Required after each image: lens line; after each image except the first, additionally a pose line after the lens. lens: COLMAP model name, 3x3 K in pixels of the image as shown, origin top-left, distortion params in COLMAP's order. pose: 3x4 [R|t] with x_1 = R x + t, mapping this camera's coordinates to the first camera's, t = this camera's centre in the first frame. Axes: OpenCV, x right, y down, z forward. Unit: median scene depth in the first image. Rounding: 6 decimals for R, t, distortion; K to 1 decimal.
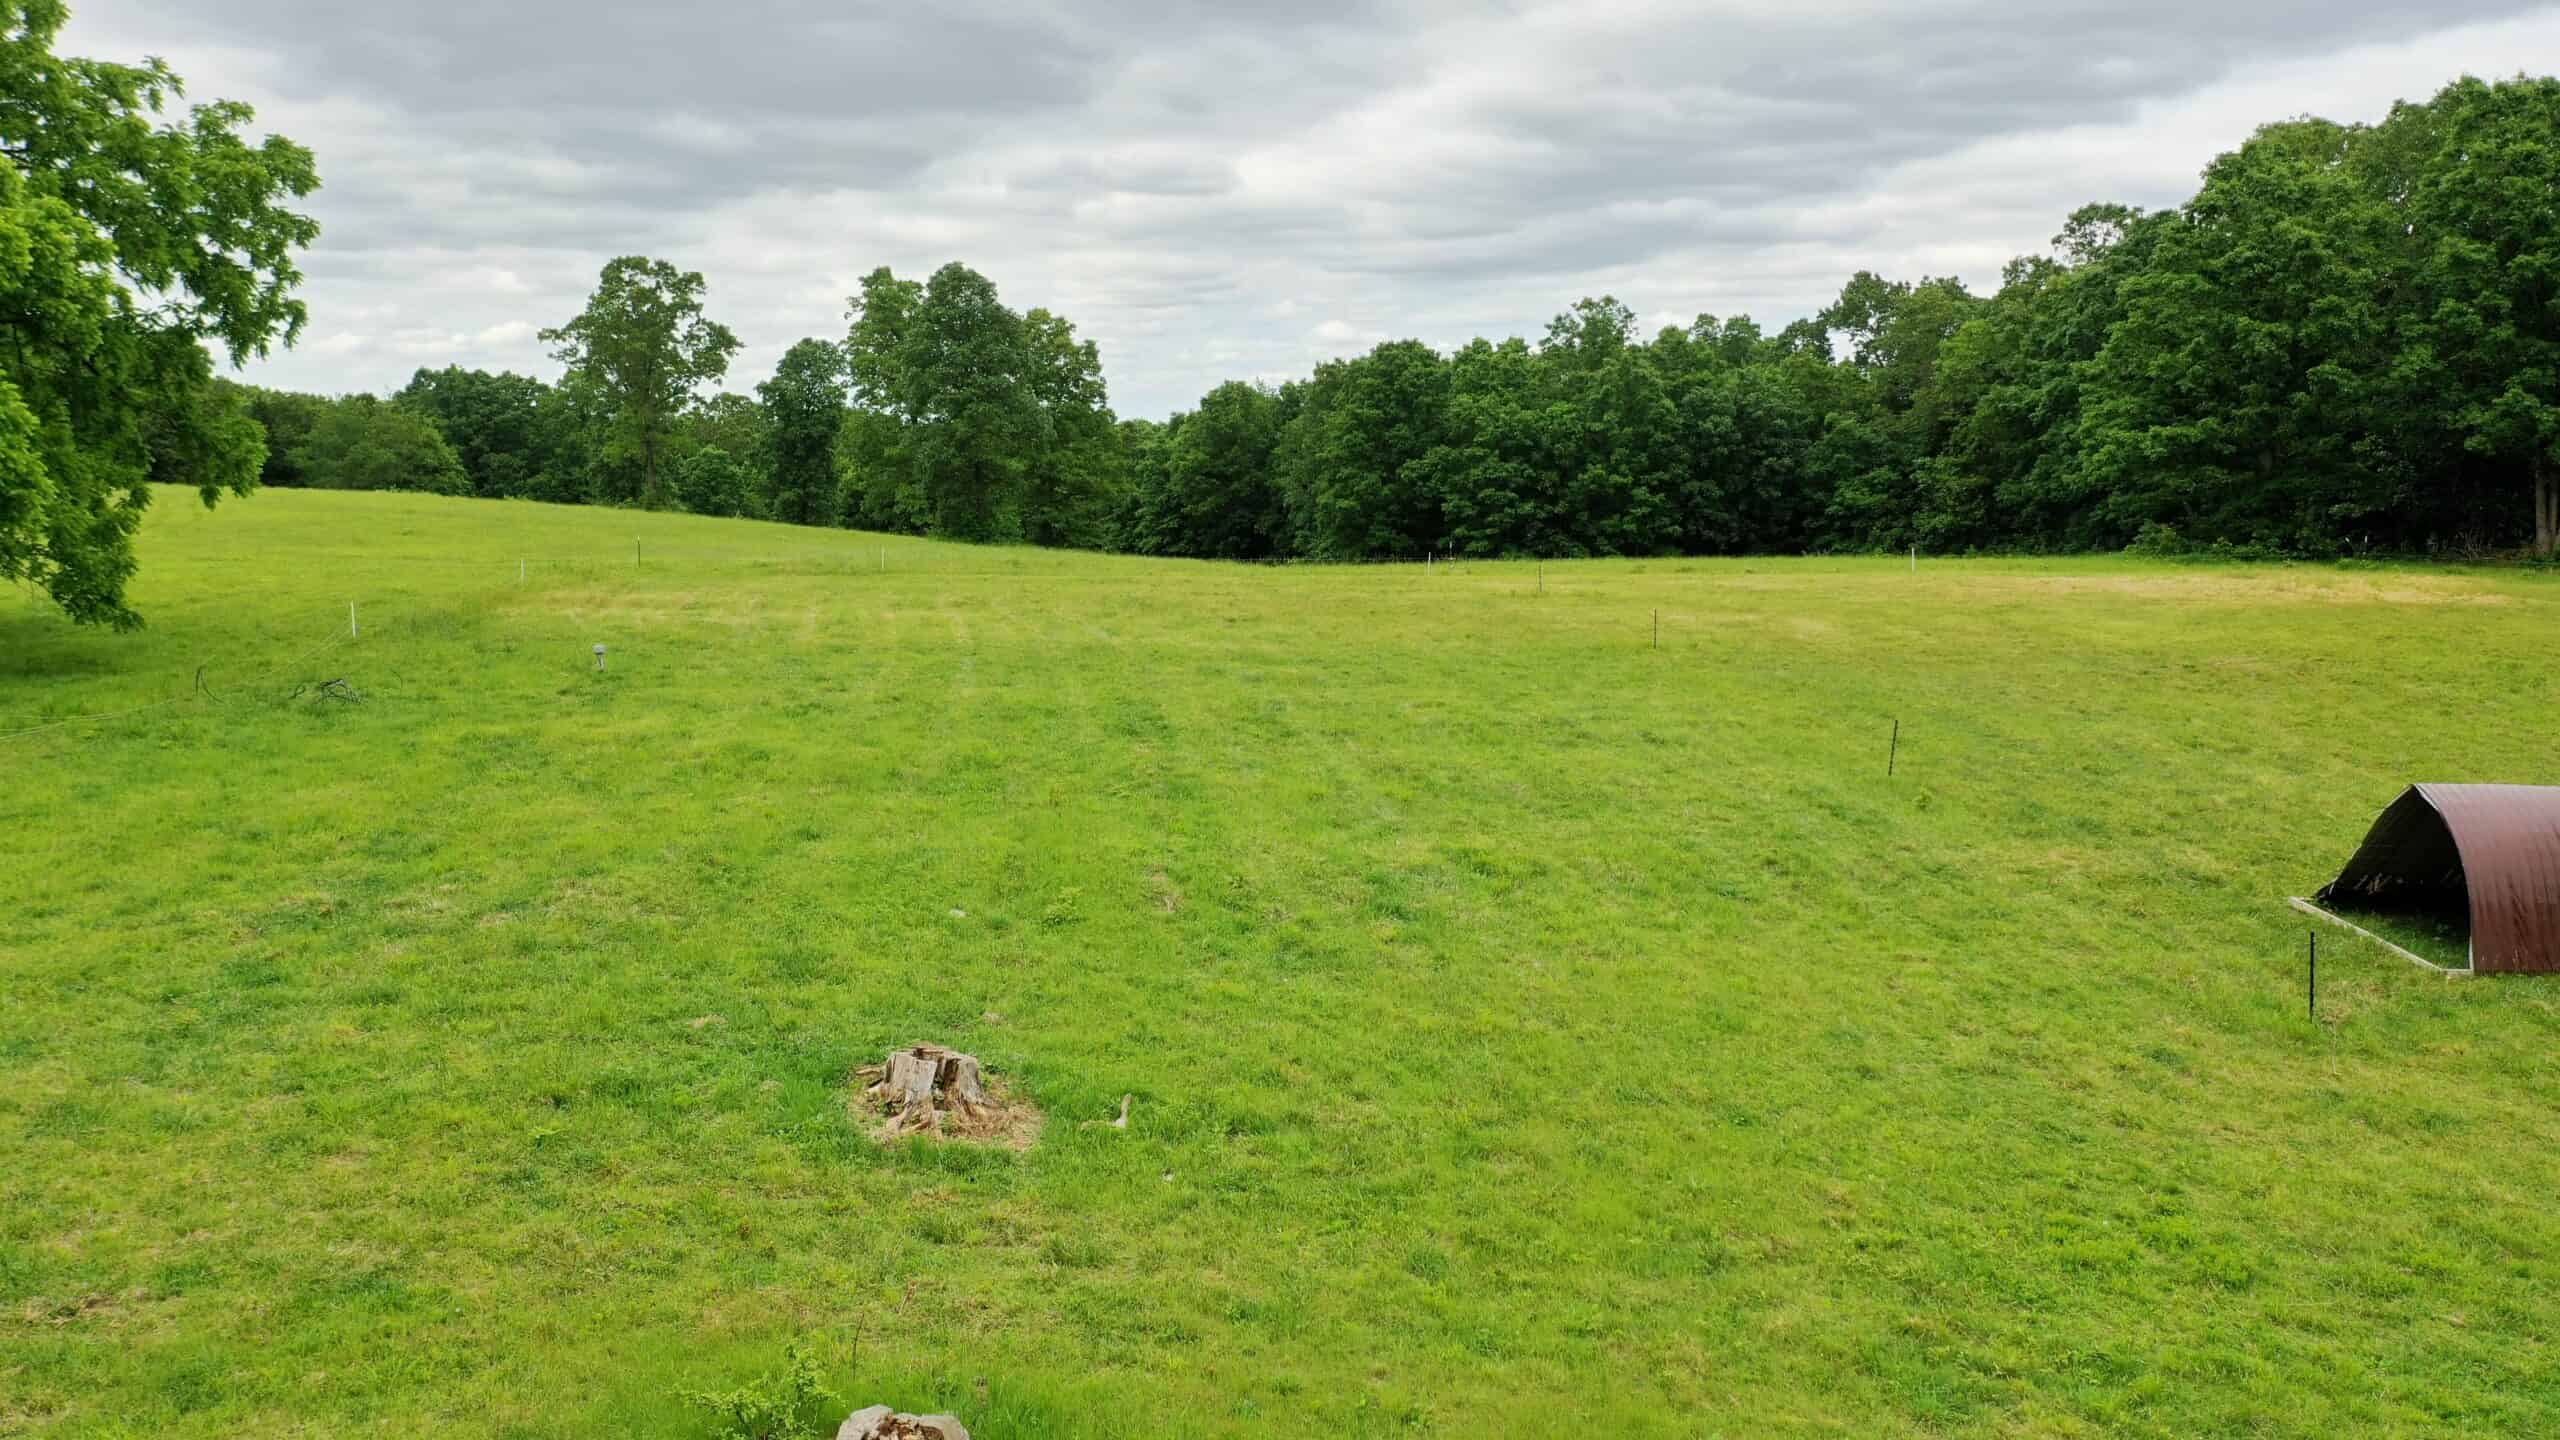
lens RADIAL K [[1991.1, 0, 1280.0], [0, 1991.1, 720.0], [0, 0, 1]] dist [-0.045595, -0.001155]
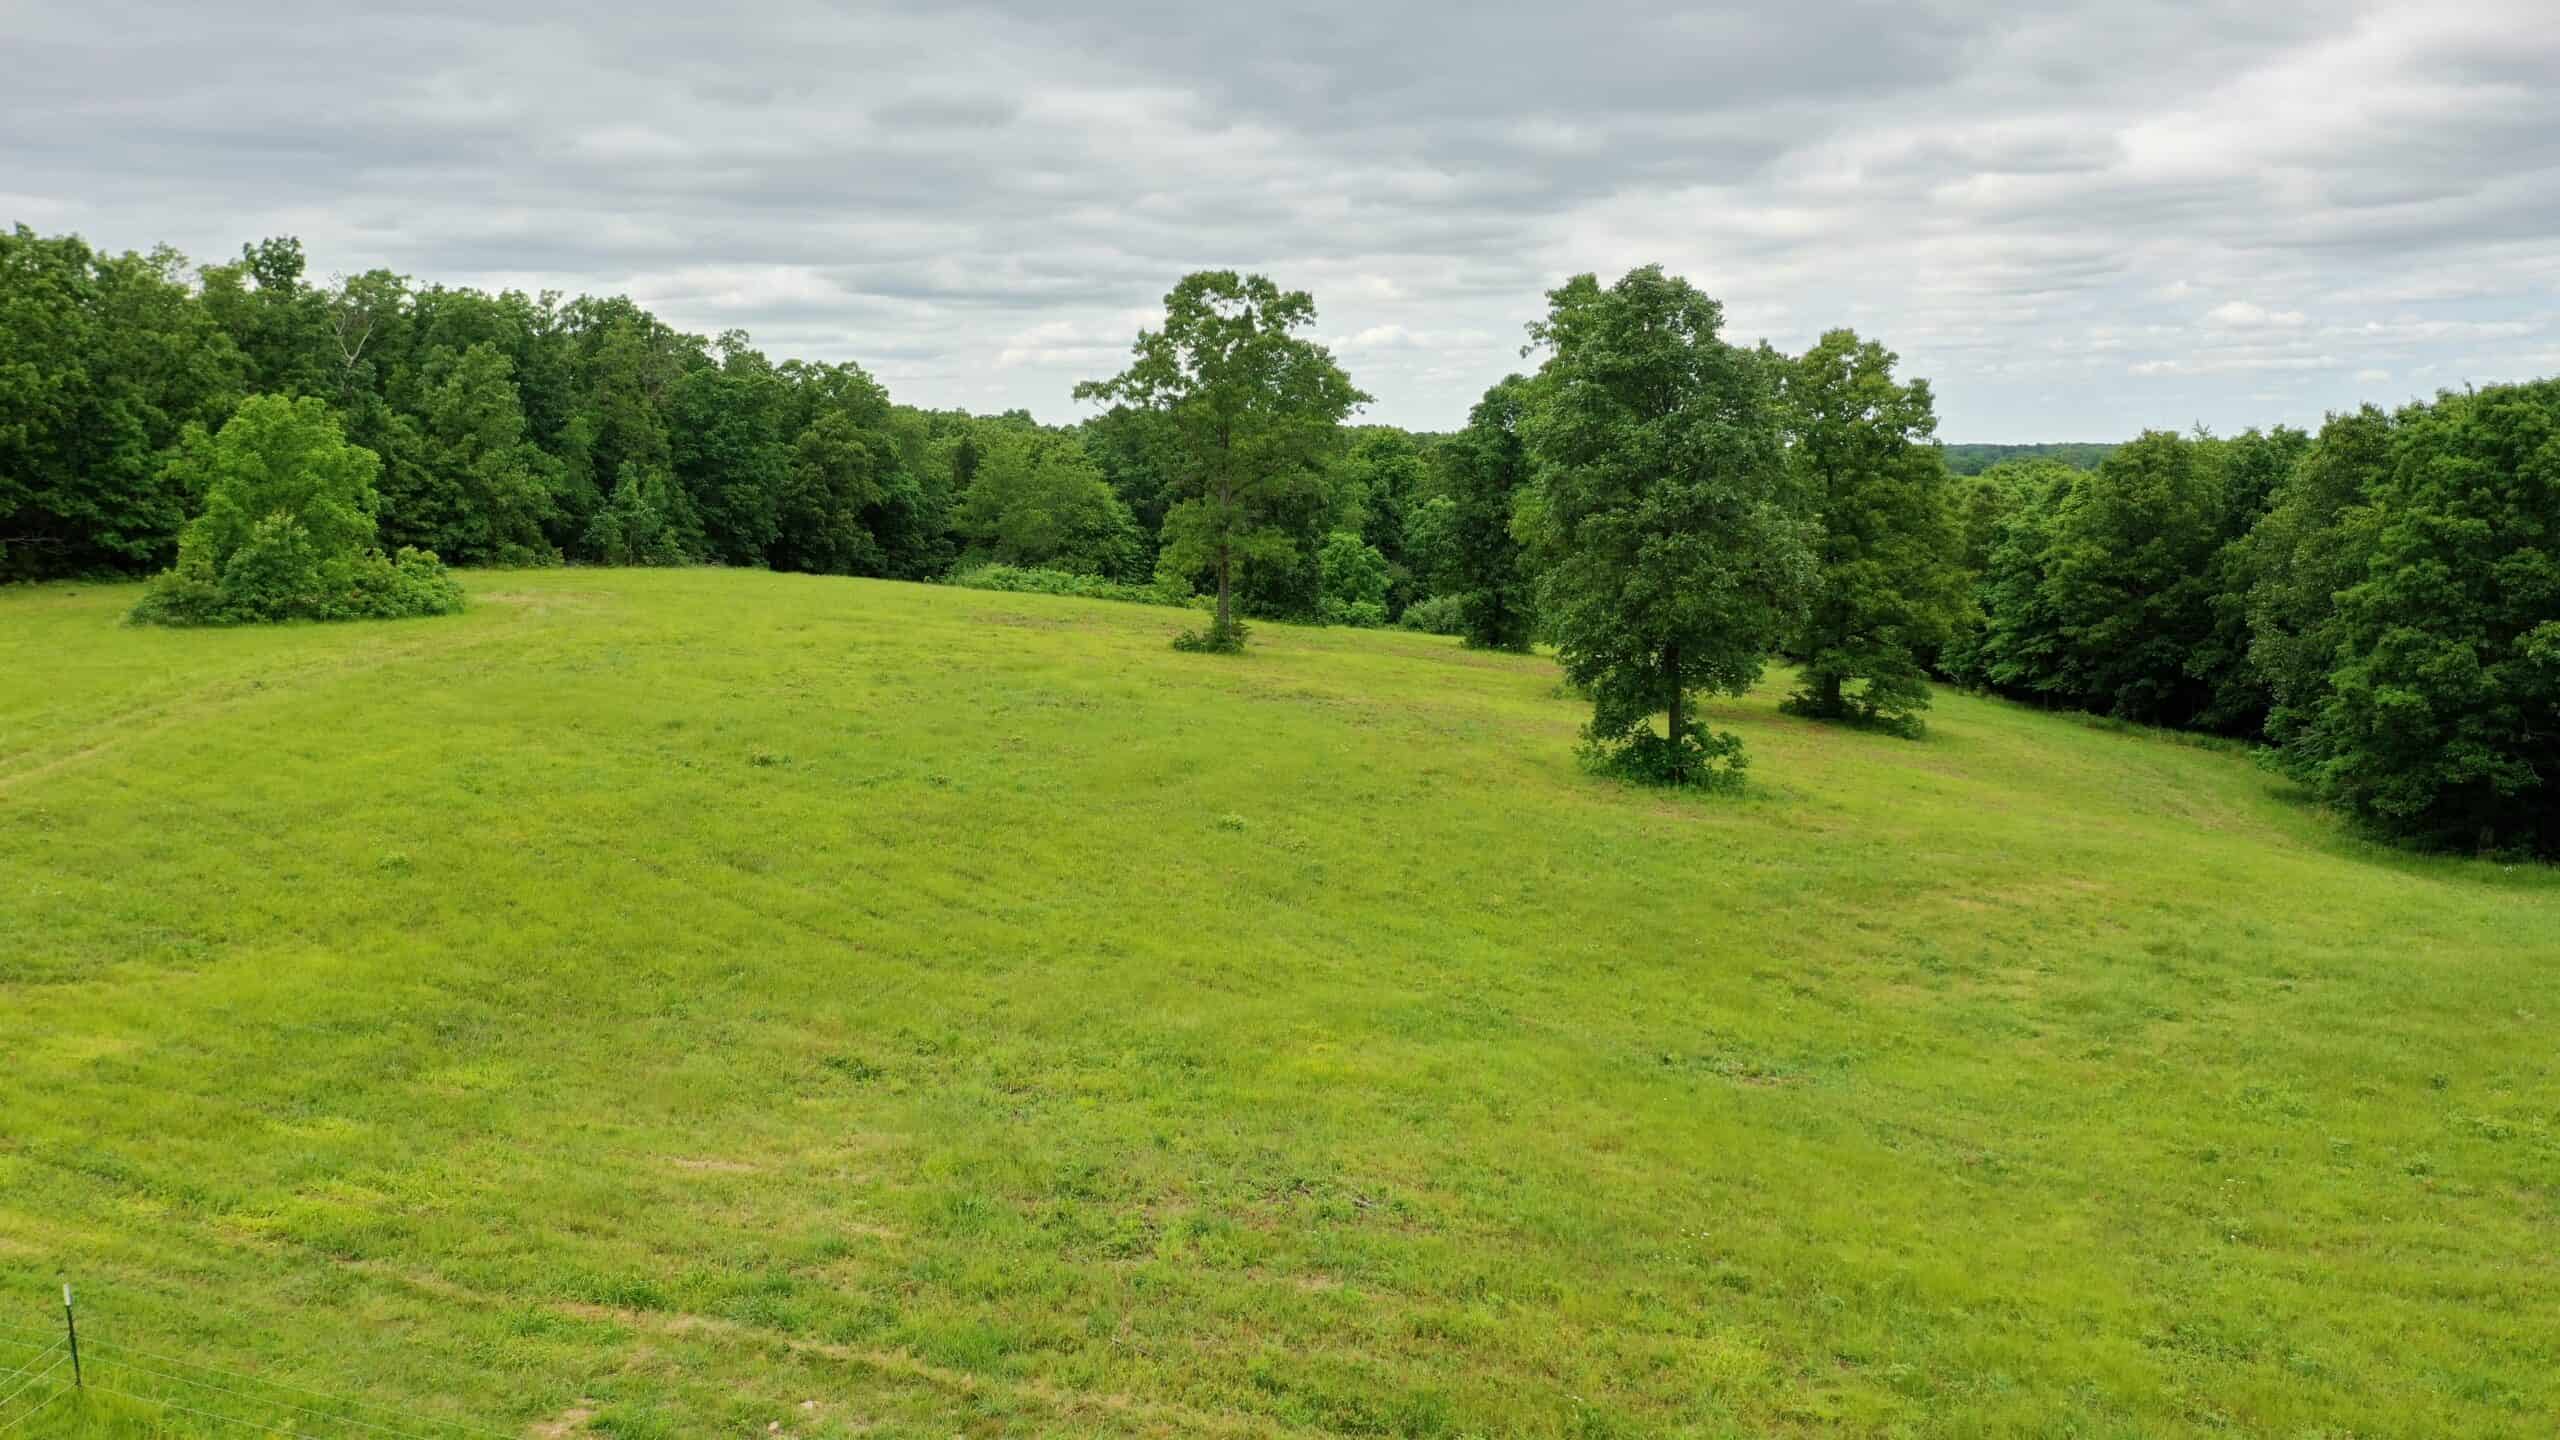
lens RADIAL K [[1991.1, 0, 1280.0], [0, 1991.1, 720.0], [0, 0, 1]] dist [-0.045595, -0.001155]
pose [[0.915153, 0.047429, -0.400308, -0.023698], [-0.046647, 0.998843, 0.011703, -0.074568], [0.400399, 0.007963, 0.916306, 0.319706]]
